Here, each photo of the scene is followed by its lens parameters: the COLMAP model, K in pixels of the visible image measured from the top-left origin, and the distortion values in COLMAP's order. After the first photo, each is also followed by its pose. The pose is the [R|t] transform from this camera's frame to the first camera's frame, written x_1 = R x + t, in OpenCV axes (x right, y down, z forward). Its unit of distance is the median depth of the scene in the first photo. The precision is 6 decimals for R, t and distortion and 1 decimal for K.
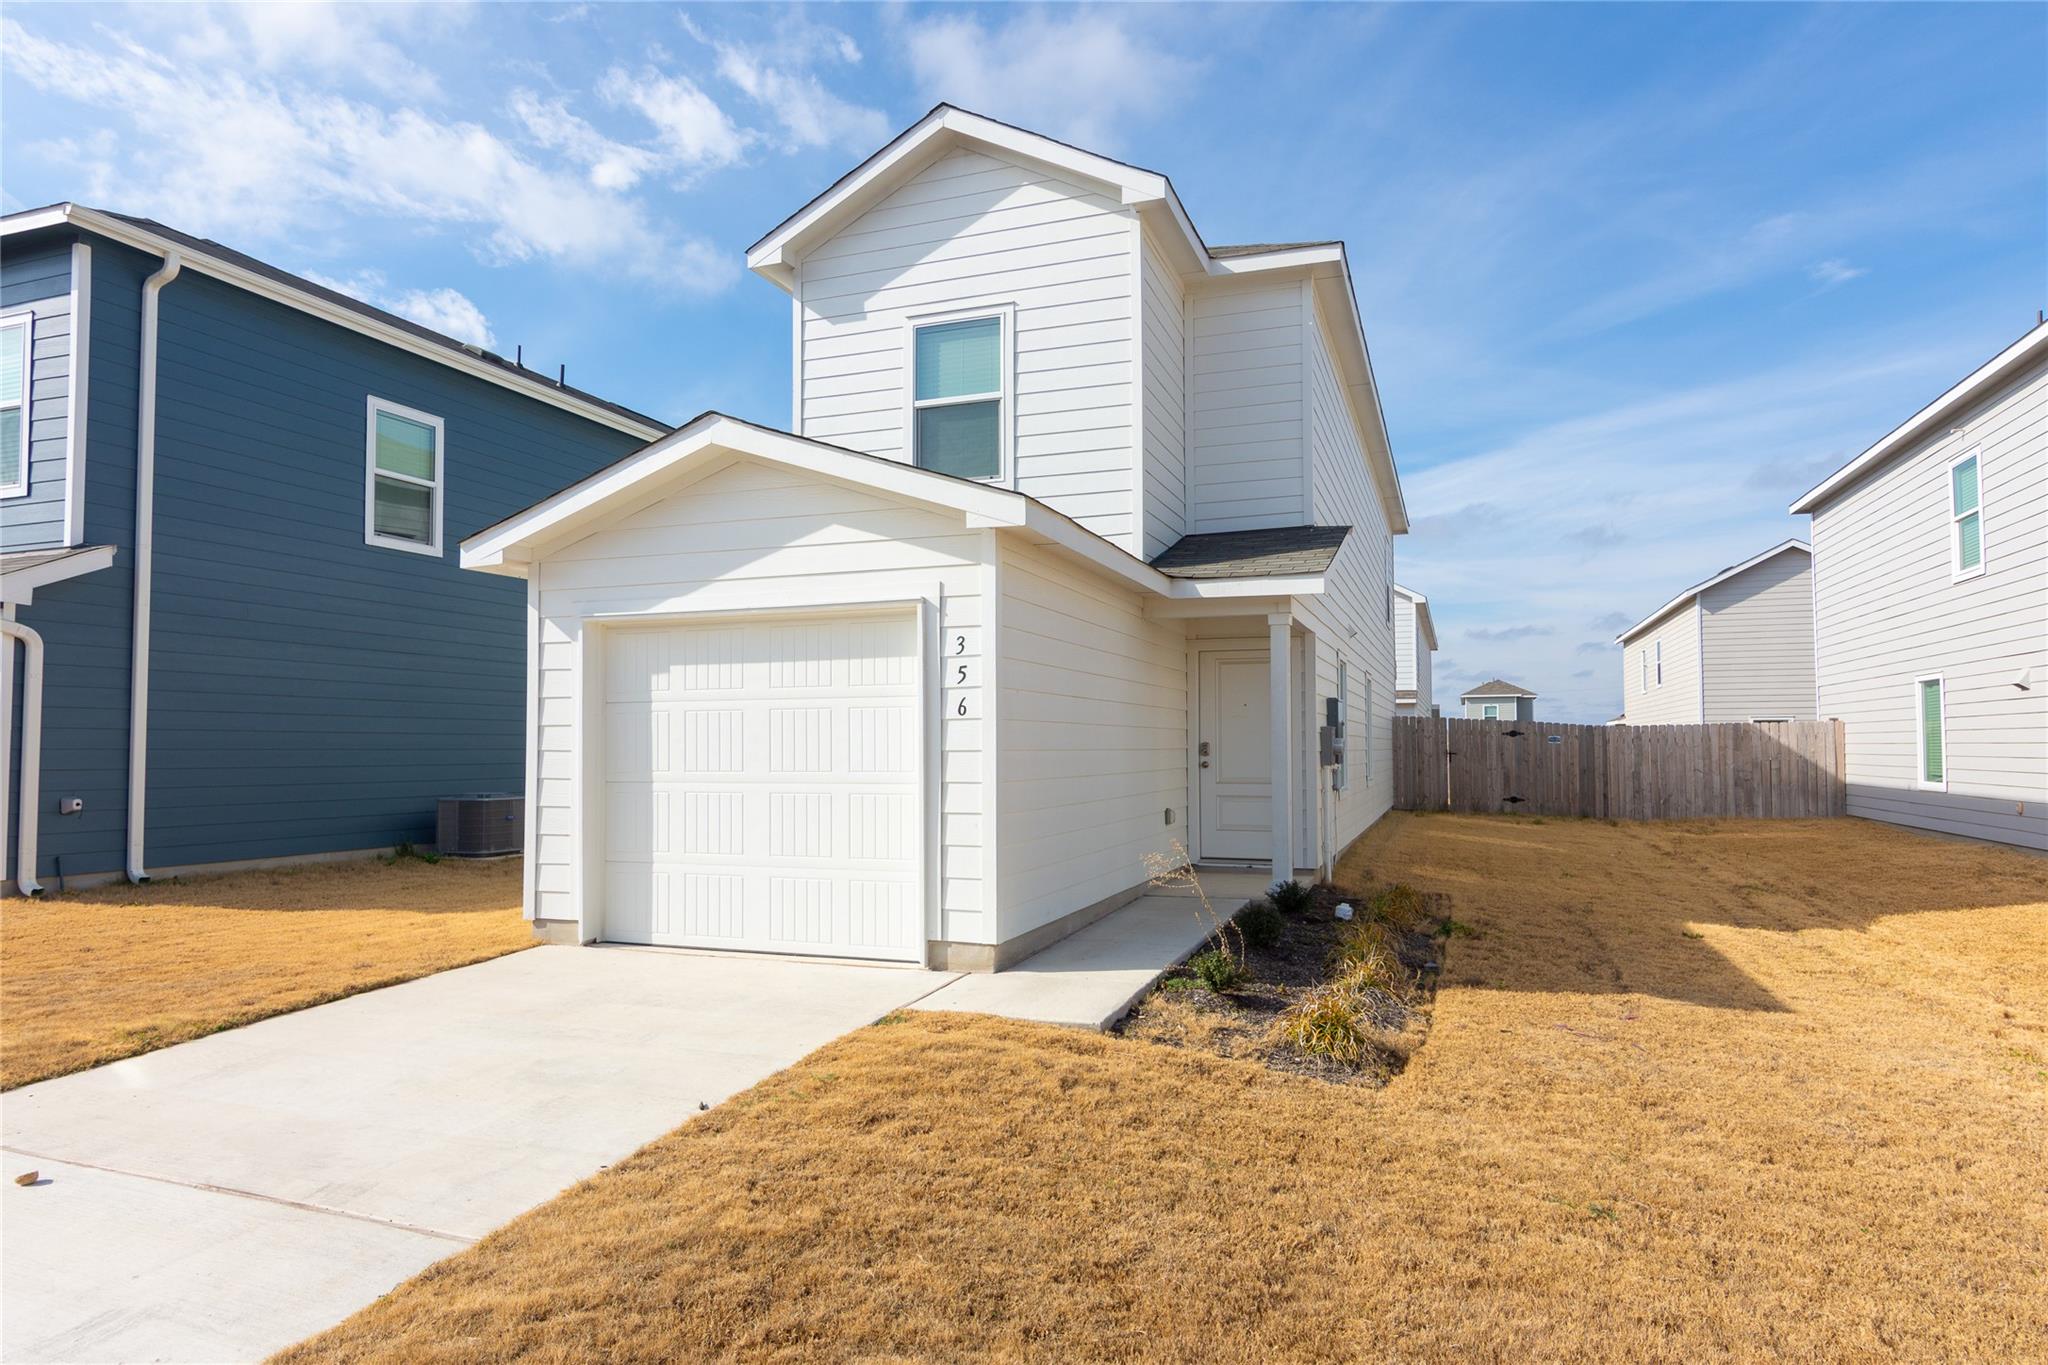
lens RADIAL K [[1162.1, 0, 1021.9], [0, 1162.1, 691.8], [0, 0, 1]] dist [0.004607, 0.001964]
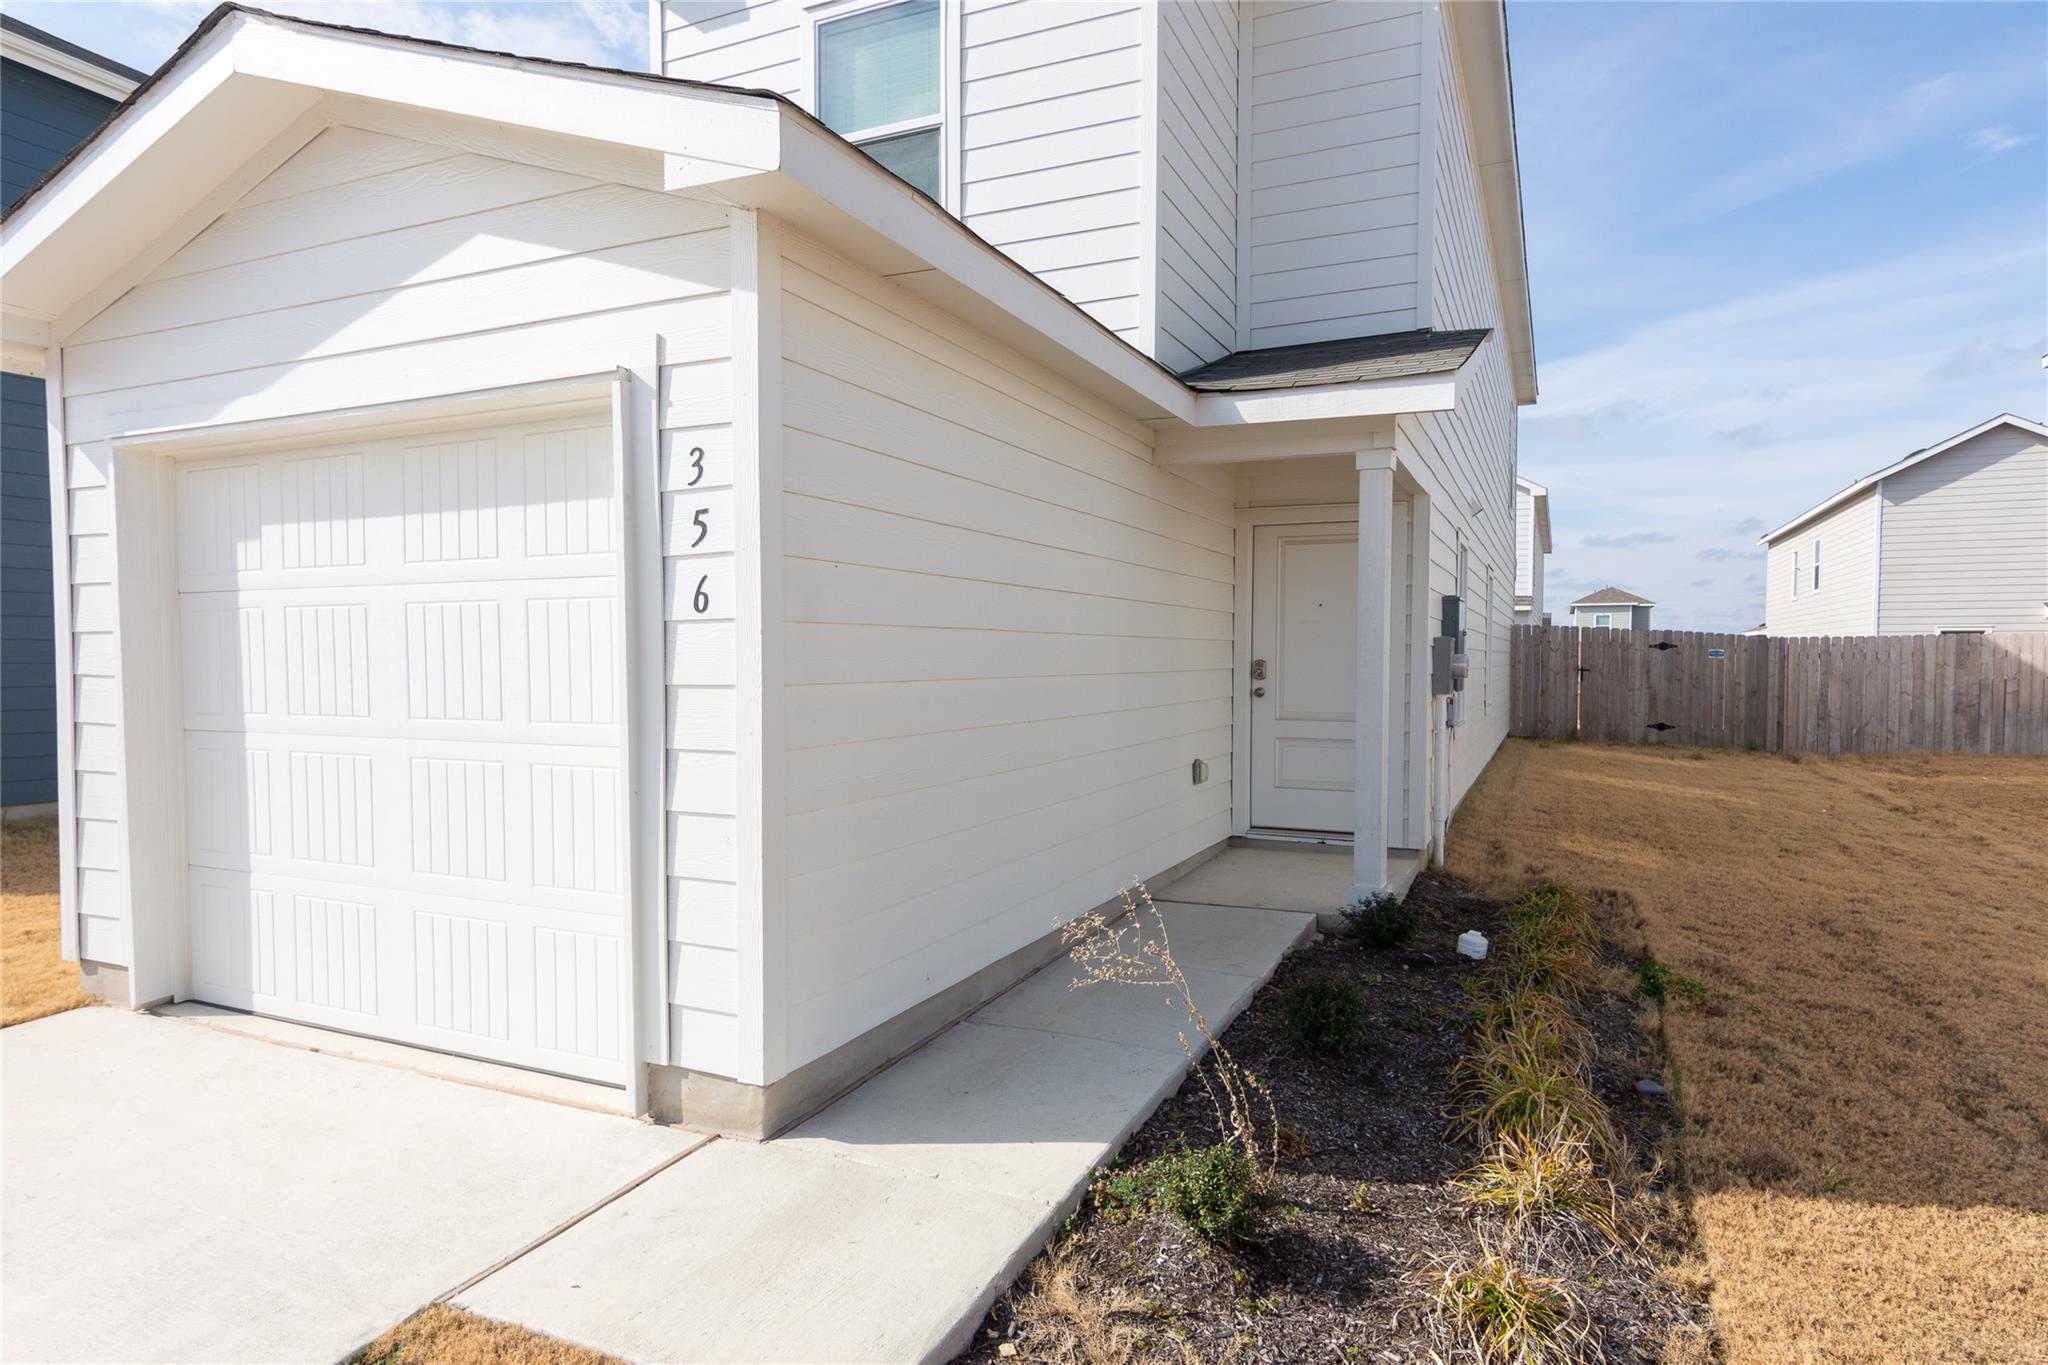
lens RADIAL K [[1149.8, 0, 1029.7], [0, 1149.8, 689.7], [0, 0, 1]] dist [0.004987, 0.000021]
pose [[0.997438, 0.006166, -0.071273, 0.077497], [-0.000689, 0.997061, 0.076611, 0.010000], [0.071535, -0.076365, 0.994510, 0.345620]]
